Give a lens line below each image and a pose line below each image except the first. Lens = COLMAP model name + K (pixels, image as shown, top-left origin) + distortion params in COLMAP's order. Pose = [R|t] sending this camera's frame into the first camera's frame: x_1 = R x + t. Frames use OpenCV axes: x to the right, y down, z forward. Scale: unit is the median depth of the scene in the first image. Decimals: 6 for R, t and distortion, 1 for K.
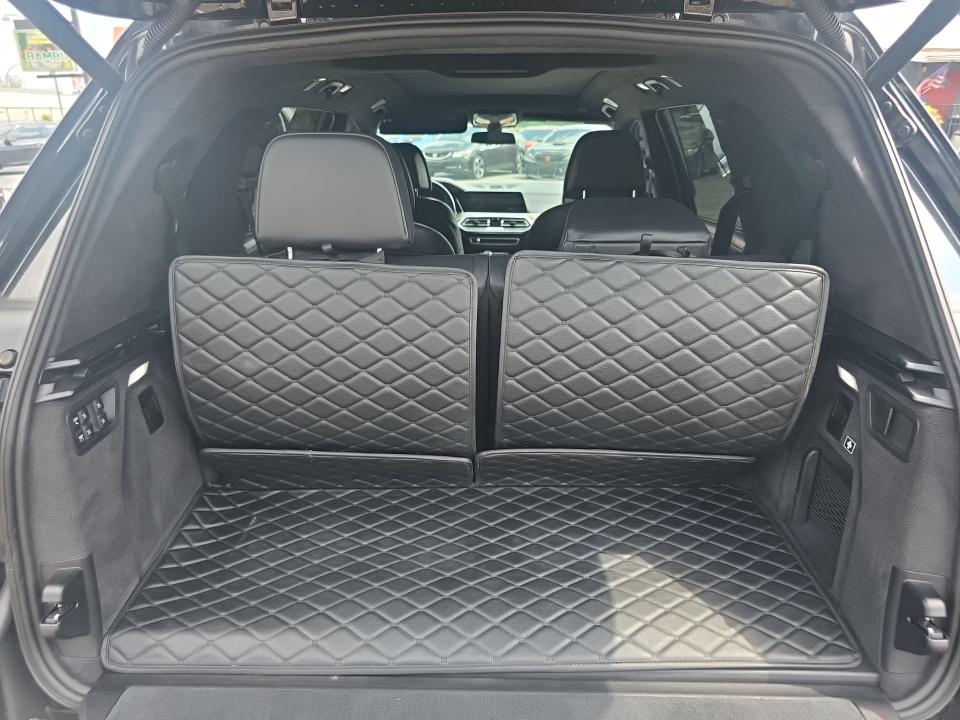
lens RADIAL K [[676.9, 0, 478.5], [0, 676.9, 360.1], [0, 0, 1]] dist [0.030277, -0.012012]
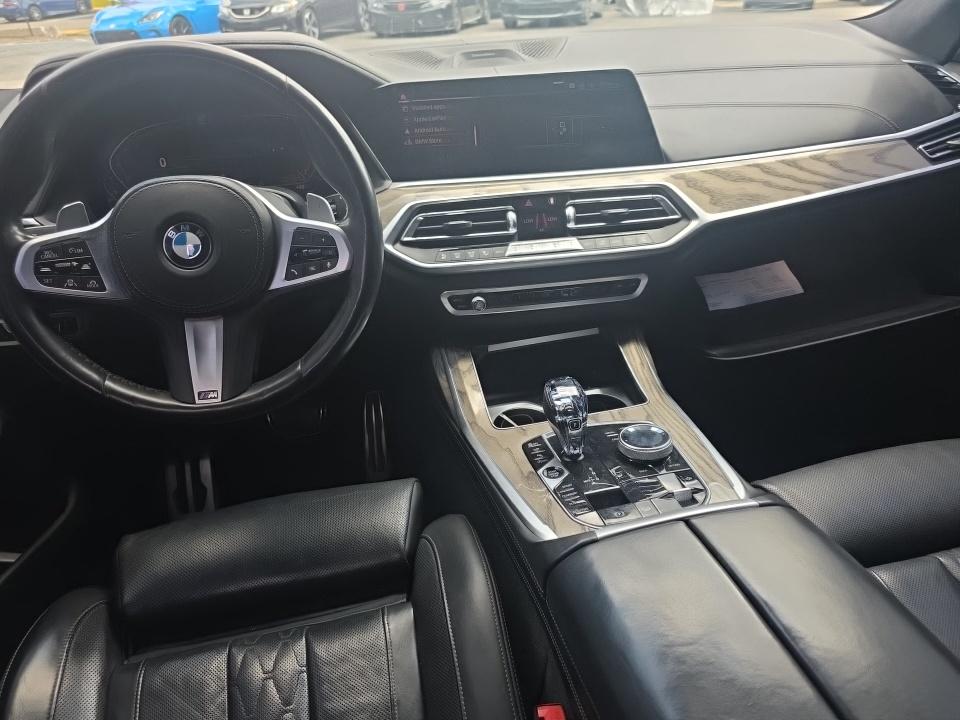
lens RADIAL K [[676.9, 0, 480.0], [0, 676.9, 361.2], [0, 0, 1]] dist [0.030277, -0.012012]
pose [[0.971059, -0.161017, 0.176406, -0.010956], [0.126303, 0.973054, 0.192908, -0.048843], [-0.202714, -0.165044, 0.965229, 0.185021]]
